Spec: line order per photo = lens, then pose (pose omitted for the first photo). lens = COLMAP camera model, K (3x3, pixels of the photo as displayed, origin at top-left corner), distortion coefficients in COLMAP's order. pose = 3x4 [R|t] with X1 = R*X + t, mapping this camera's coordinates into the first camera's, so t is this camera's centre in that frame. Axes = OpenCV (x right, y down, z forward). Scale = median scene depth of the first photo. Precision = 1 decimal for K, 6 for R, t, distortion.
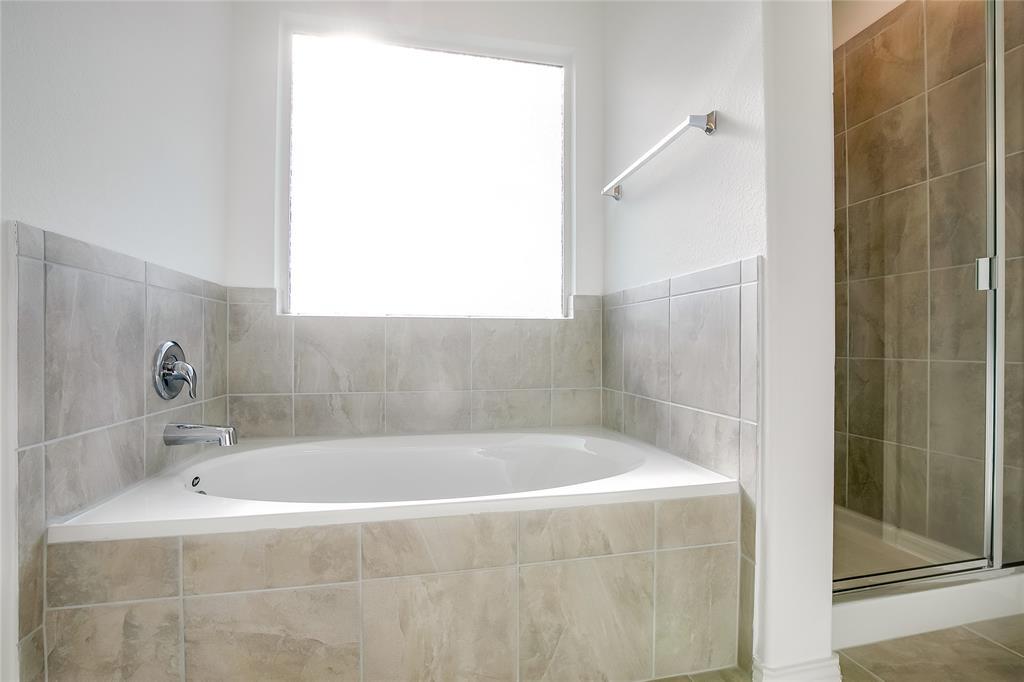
lens RADIAL K [[470.3, 0, 516.2], [0, 470.3, 344.5], [0, 0, 1]] dist [-0.028590, 0.000370]
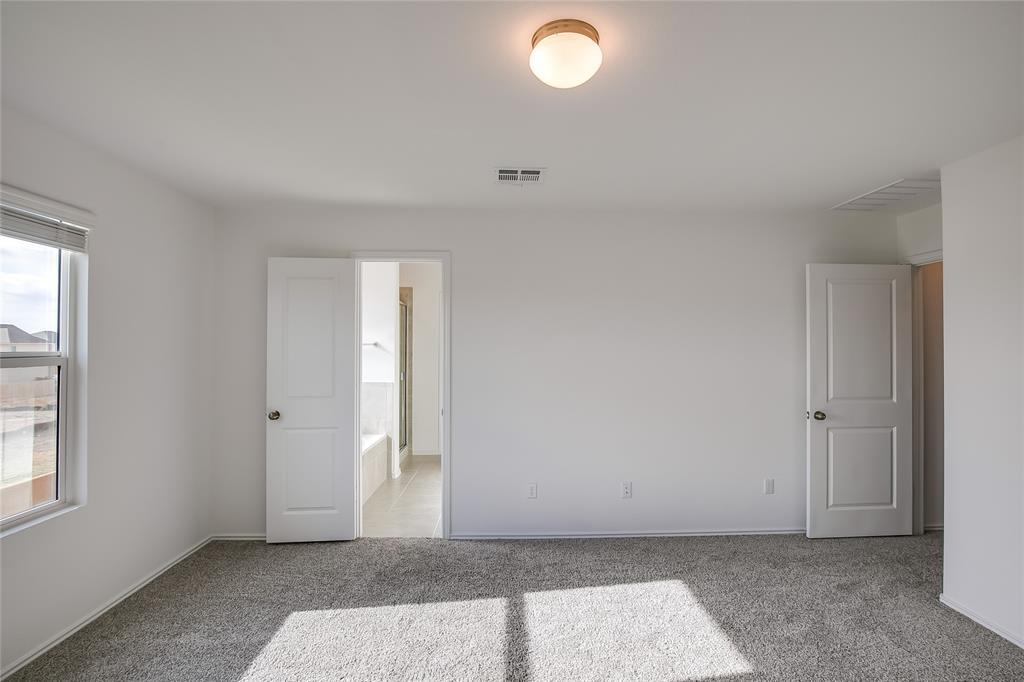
lens RADIAL K [[470.3, 0, 516.2], [0, 470.3, 344.5], [0, 0, 1]] dist [-0.028590, 0.000370]
pose [[0.167154, 0.006077, 0.985912, -3.242379], [-0.009676, 0.999943, -0.004523, -0.468468], [-0.985883, -0.008783, 0.167203, -0.799461]]
